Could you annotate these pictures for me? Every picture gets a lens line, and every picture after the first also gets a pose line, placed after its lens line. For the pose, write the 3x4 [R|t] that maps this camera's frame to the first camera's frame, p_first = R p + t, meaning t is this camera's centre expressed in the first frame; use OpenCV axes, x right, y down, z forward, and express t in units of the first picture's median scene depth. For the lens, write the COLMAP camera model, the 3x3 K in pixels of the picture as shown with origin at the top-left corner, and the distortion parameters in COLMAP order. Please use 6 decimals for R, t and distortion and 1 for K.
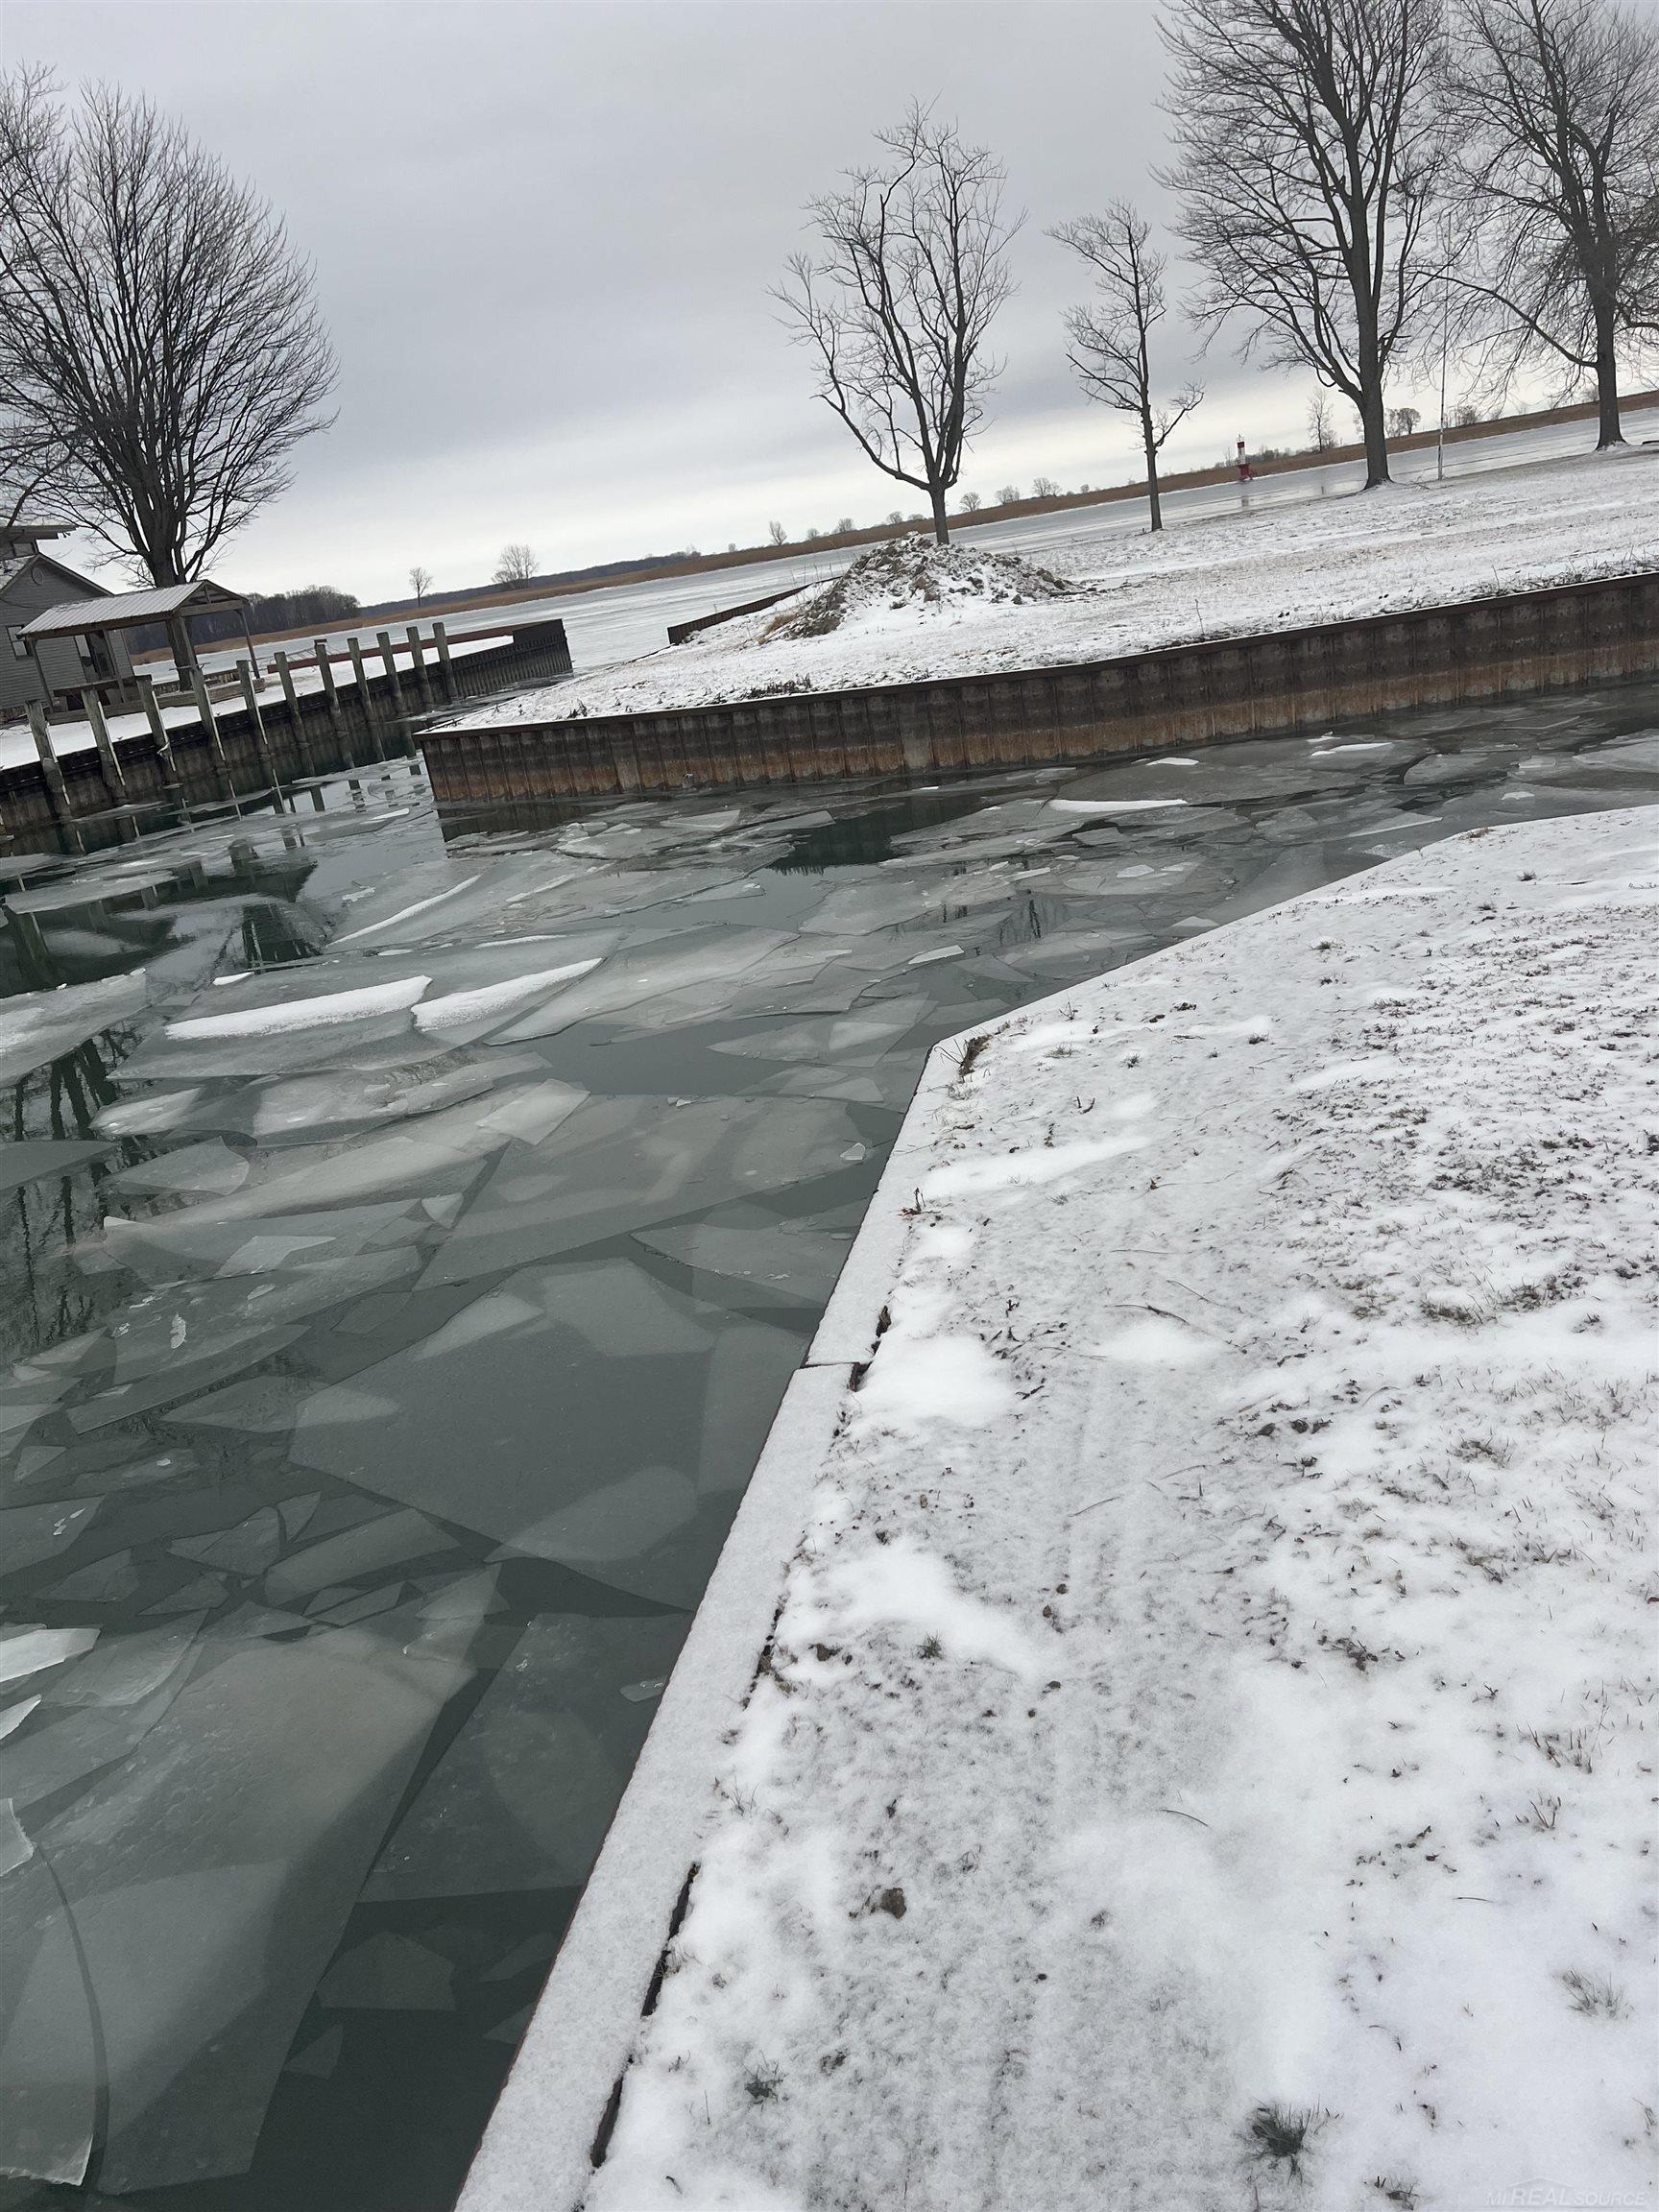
lens RADIAL K [[1687.1, 0, 815.7], [0, 1687.1, 1119.6], [0, 0, 1]] dist [0.060304, -0.073397]
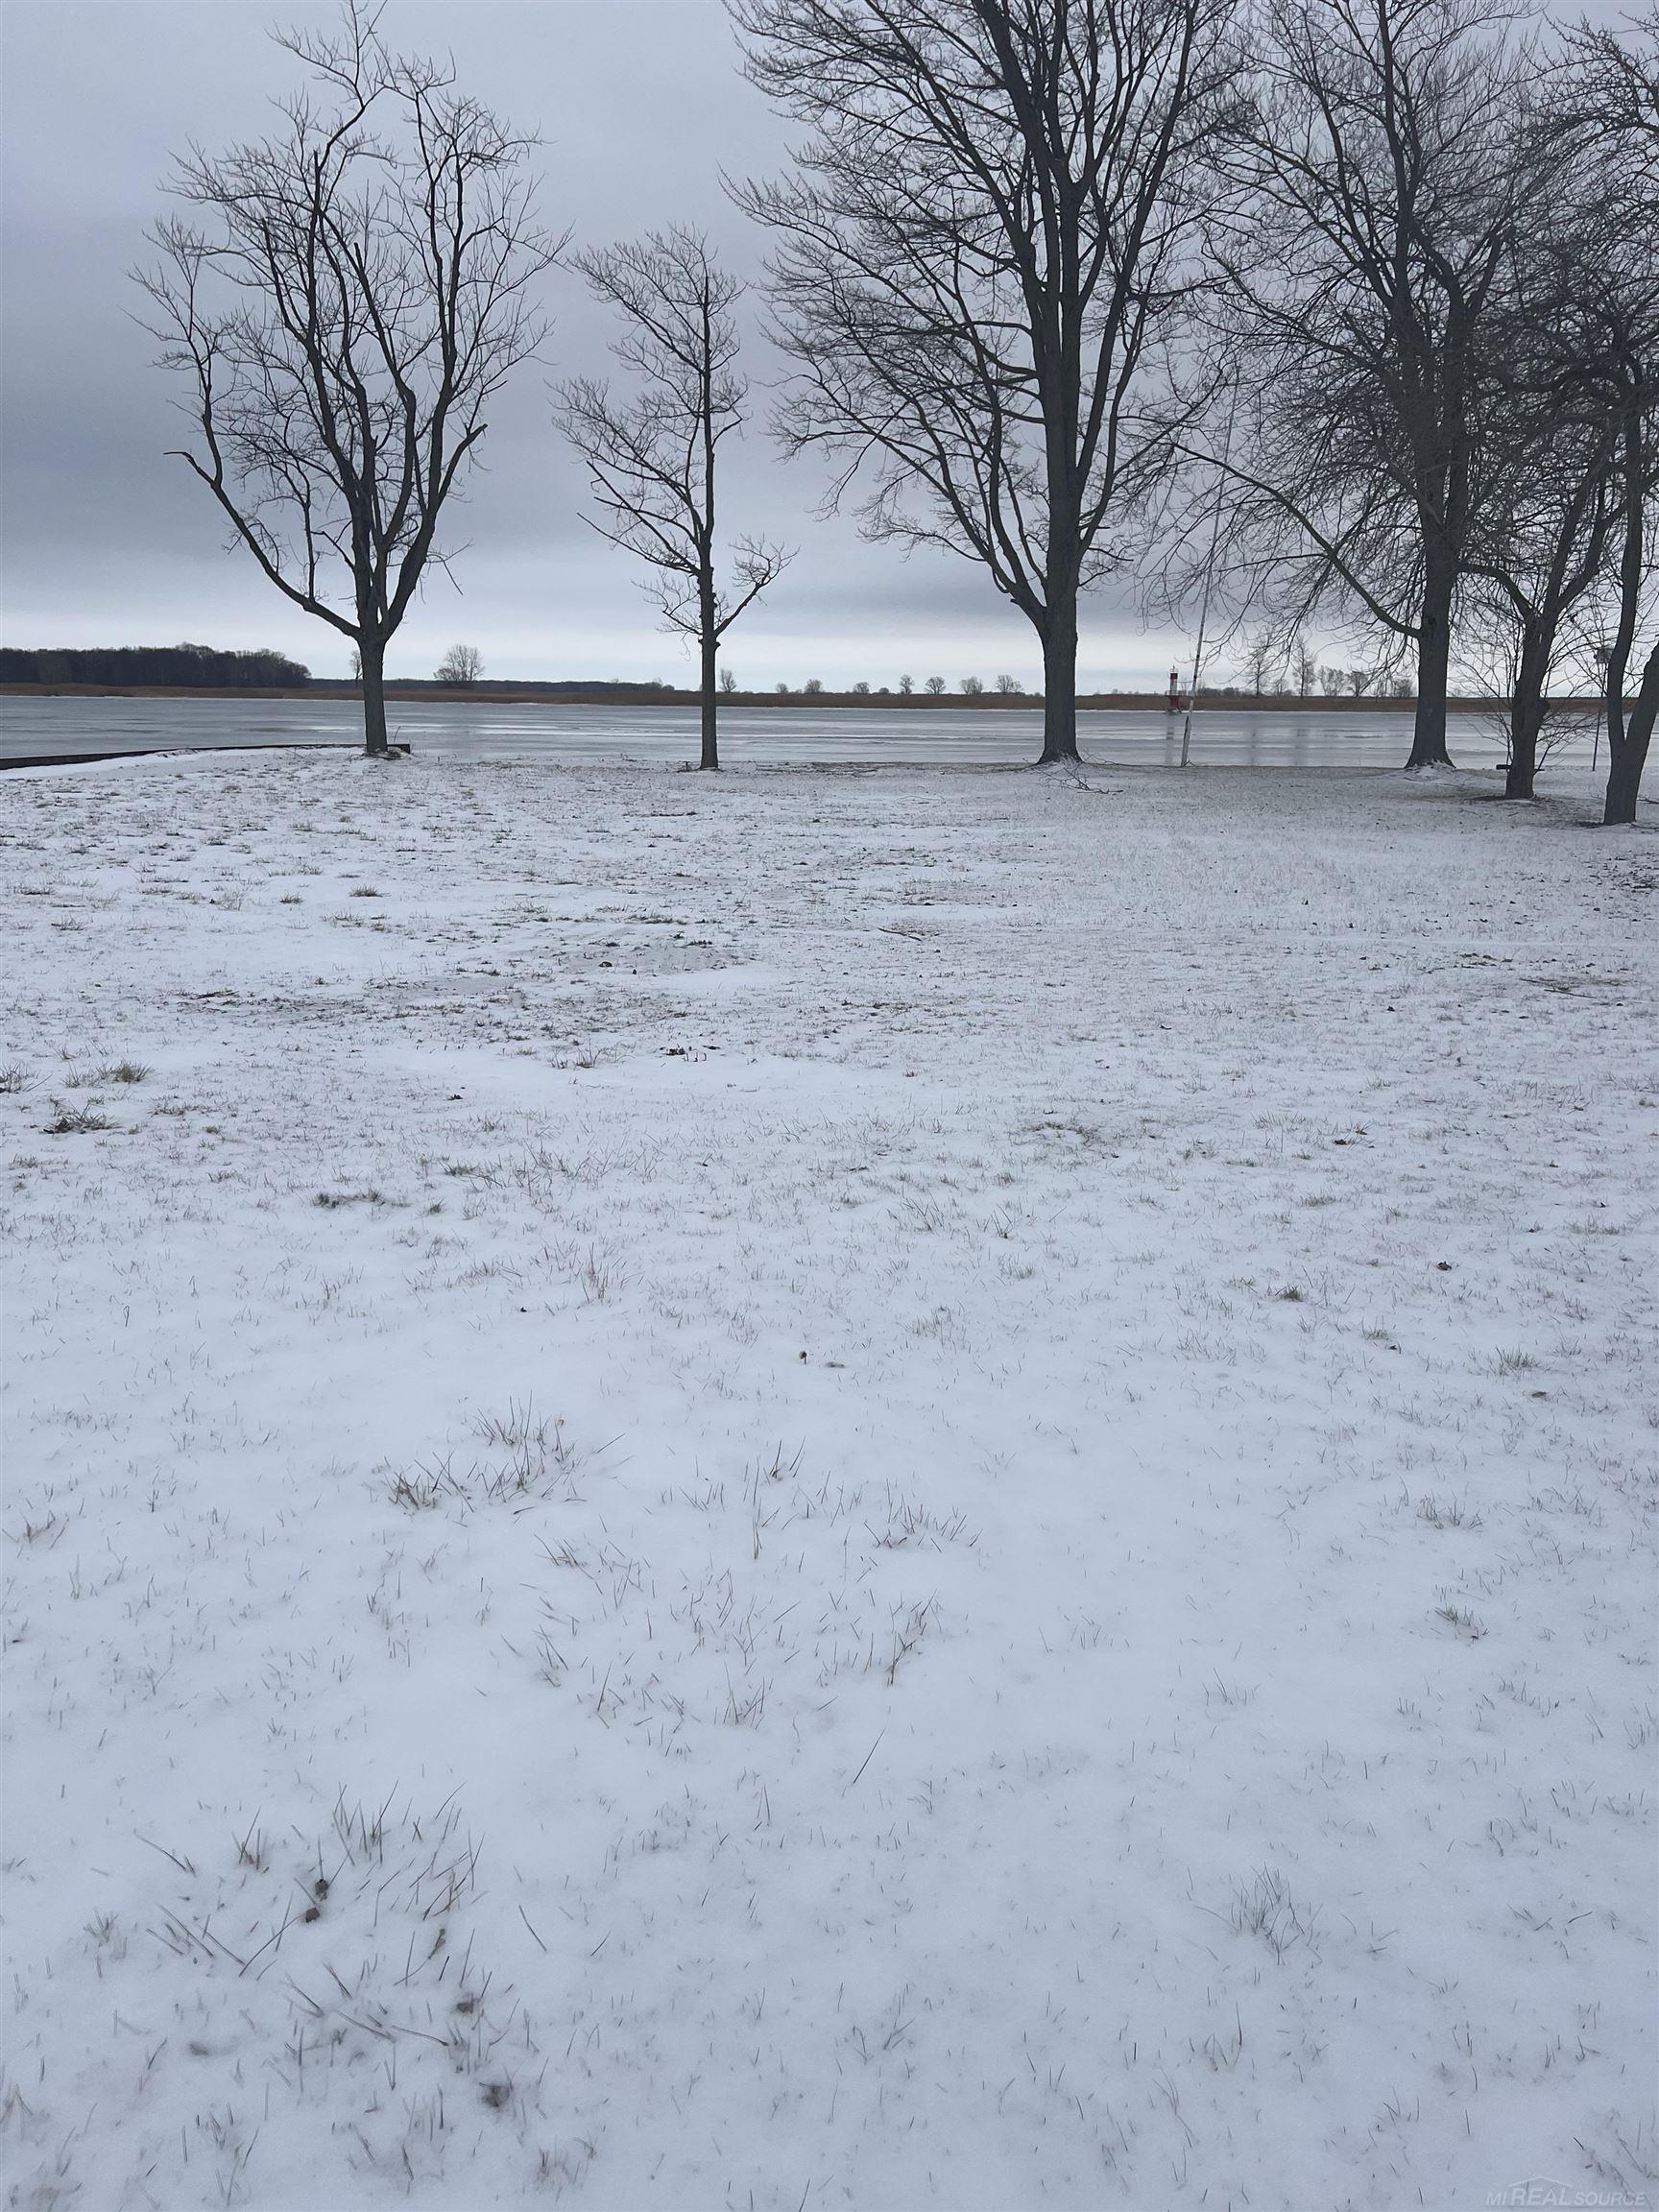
lens RADIAL K [[1687.1, 0, 821.5], [0, 1687.1, 1118.4], [0, 0, 1]] dist [0.060304, -0.073397]
pose [[0.985410, 0.160766, 0.055869, 0.231044], [-0.155433, 0.983792, -0.089405, -0.177063], [-0.069337, 0.079417, 0.994427, 0.407937]]
